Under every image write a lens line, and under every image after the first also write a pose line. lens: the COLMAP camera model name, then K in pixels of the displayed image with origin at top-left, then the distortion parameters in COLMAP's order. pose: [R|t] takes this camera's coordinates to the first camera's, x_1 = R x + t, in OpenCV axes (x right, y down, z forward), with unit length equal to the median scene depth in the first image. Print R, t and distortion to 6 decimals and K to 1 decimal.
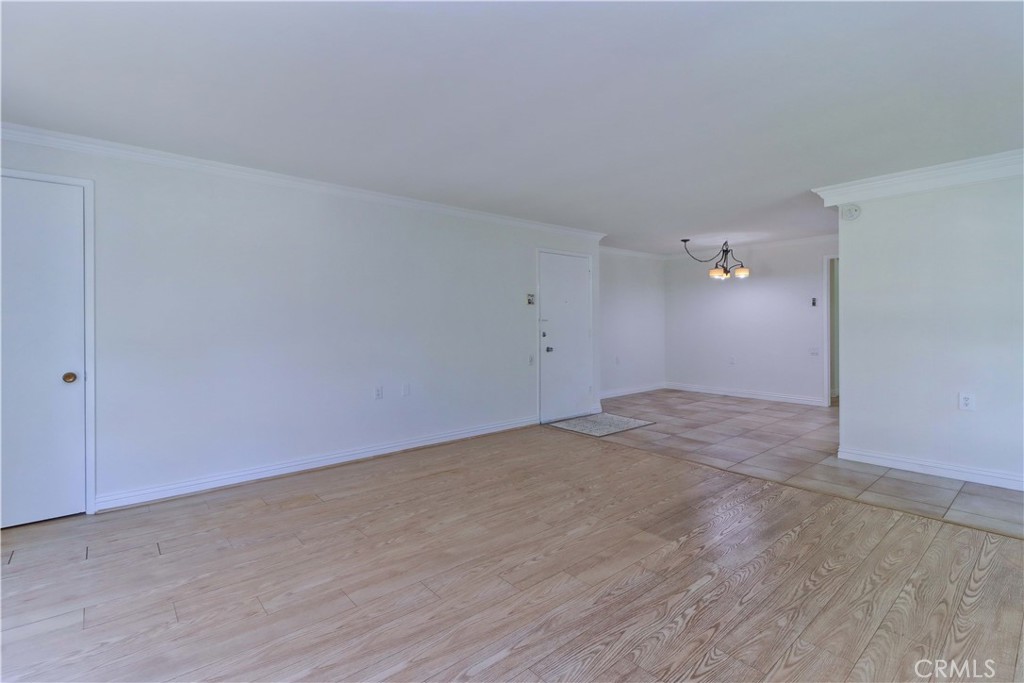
lens RADIAL K [[475.3, 0, 525.3], [0, 475.3, 322.5], [0, 0, 1]] dist [0.018033, -0.009249]
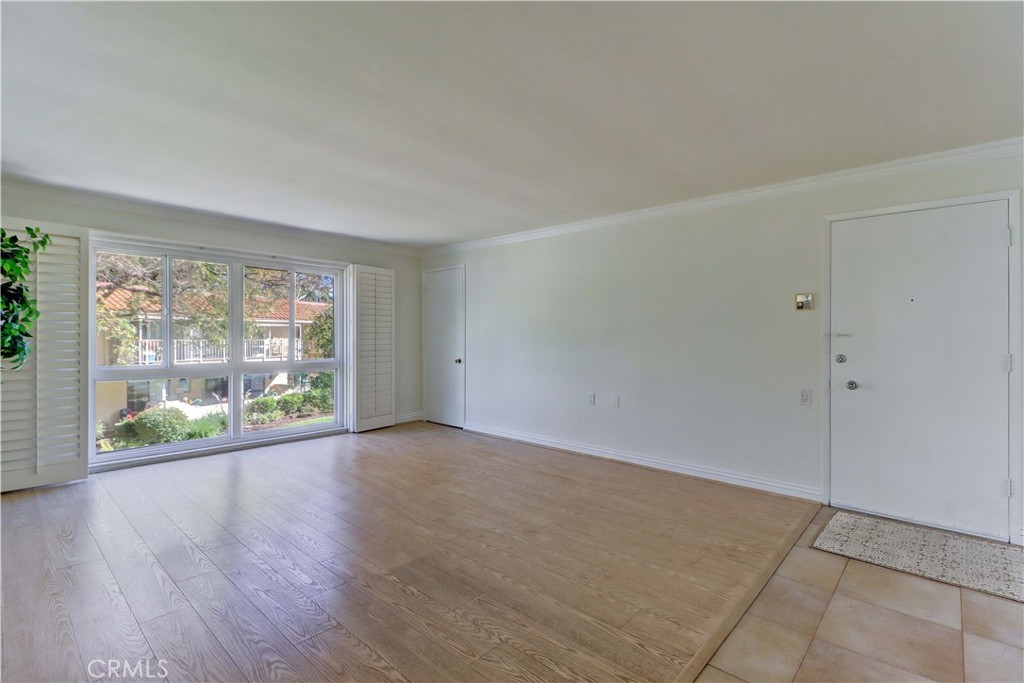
lens RADIAL K [[475.3, 0, 519.1], [0, 475.3, 332.5], [0, 0, 1]] dist [0.018033, -0.009249]
pose [[0.121463, 0.000944, -0.992596, 1.133112], [-0.010252, 0.999947, -0.000303, -0.006224], [0.992543, 0.010213, 0.121466, 1.024064]]
